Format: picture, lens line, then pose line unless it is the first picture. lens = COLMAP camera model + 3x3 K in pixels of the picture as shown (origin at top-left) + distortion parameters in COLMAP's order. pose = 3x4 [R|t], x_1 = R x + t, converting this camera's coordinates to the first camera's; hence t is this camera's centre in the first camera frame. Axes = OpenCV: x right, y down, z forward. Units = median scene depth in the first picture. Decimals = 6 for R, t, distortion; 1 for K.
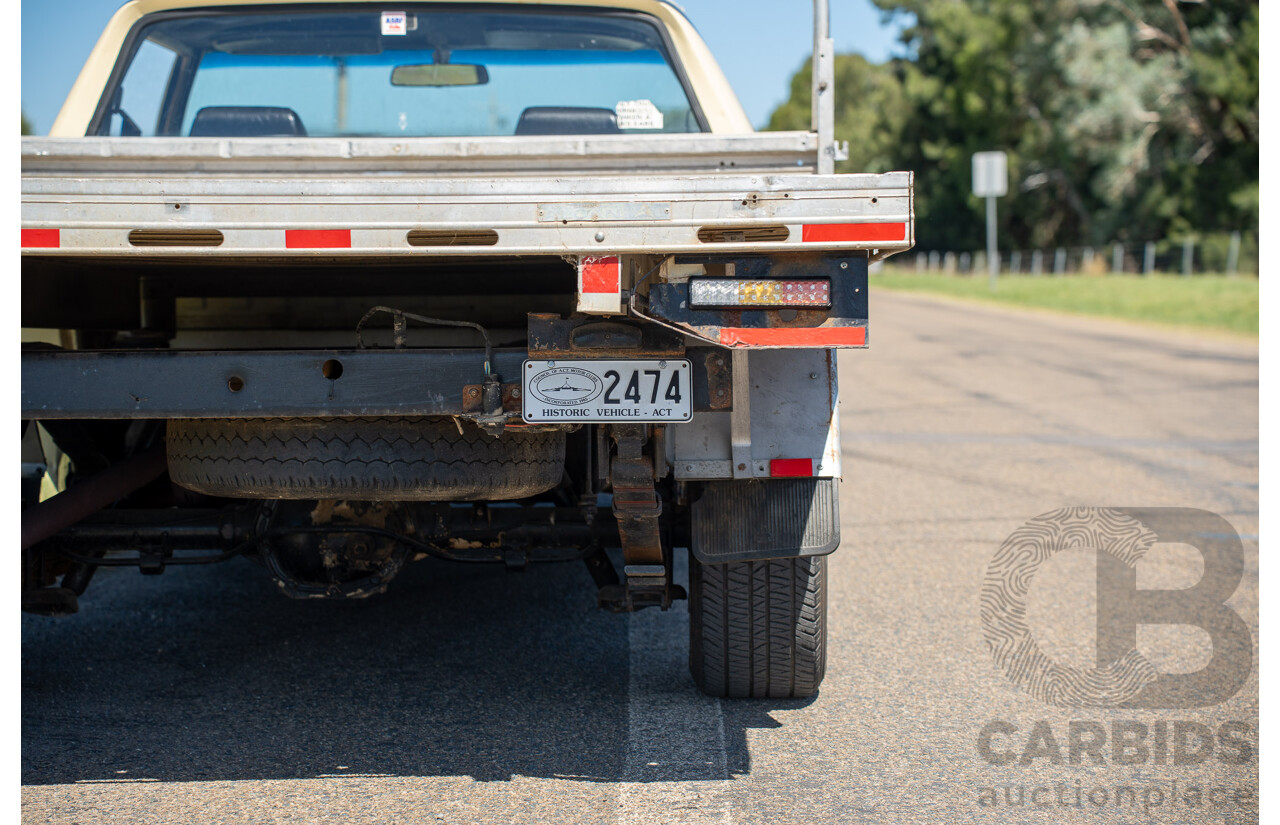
lens RADIAL K [[2664.6, 0, 638.3], [0, 2664.6, 412.5], [0, 0, 1]] dist [0.577239, 0.000000]
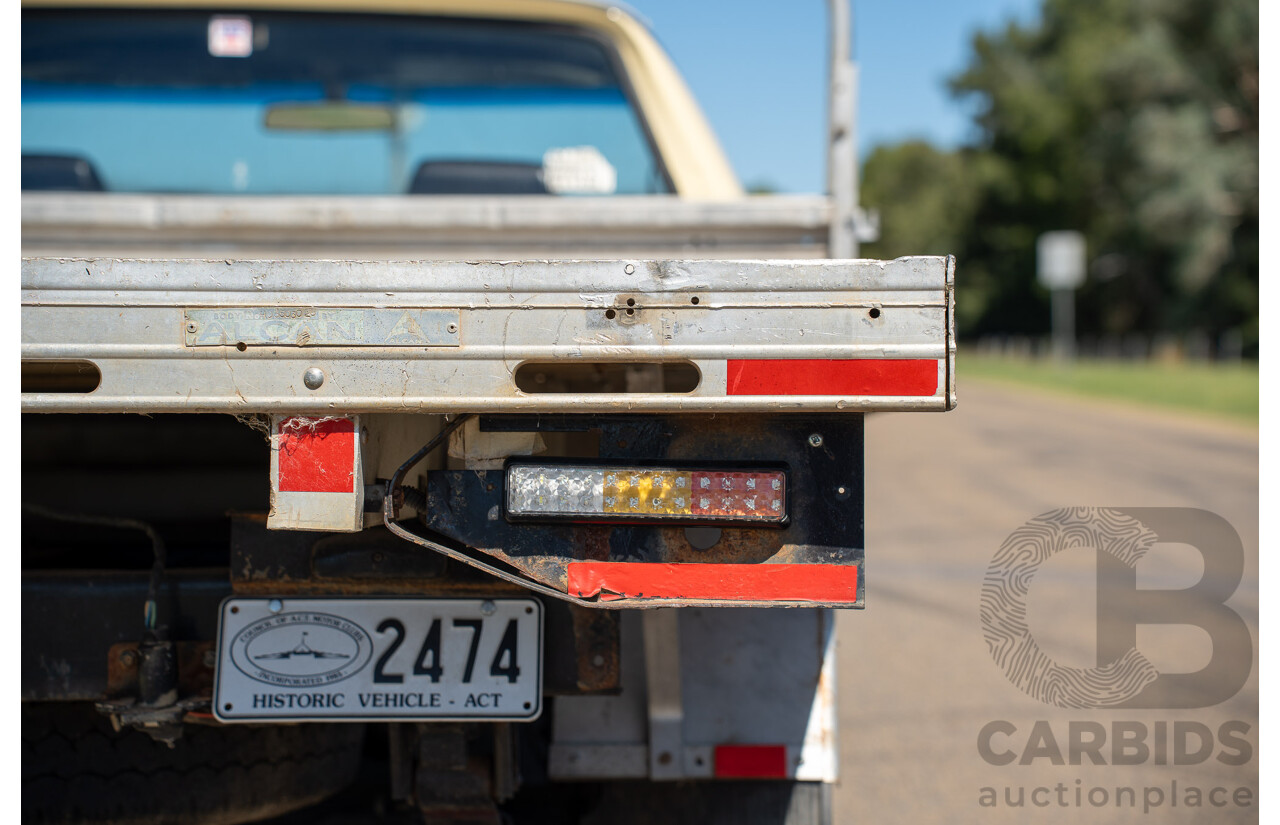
lens RADIAL K [[2664.6, 0, 641.0], [0, 2664.6, 417.8], [0, 0, 1]] dist [0.577239, 0.000000]
pose [[0.999638, 0.013237, -0.023441, 0.046095], [-0.013887, 0.999516, -0.027820, -0.036962], [0.023061, 0.028136, 0.999338, 0.413572]]
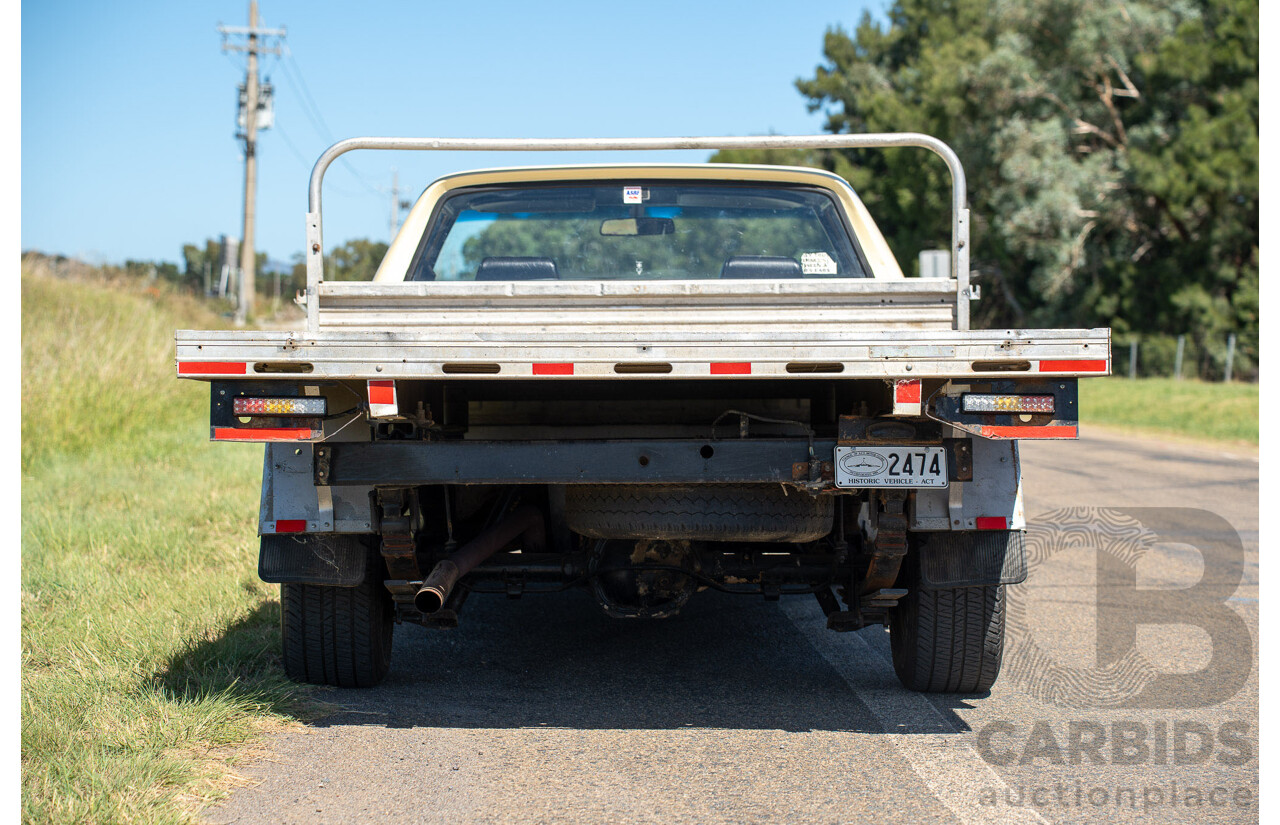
lens RADIAL K [[2894.8, 0, 651.8], [0, 2894.8, 409.2], [0, 0, 1]] dist [0.584615, 0.000000]
pose [[0.999084, 0.006658, 0.042281, -0.192212], [-0.005080, 0.999290, -0.037325, 0.018900], [-0.042499, 0.037076, 0.998408, -0.565947]]
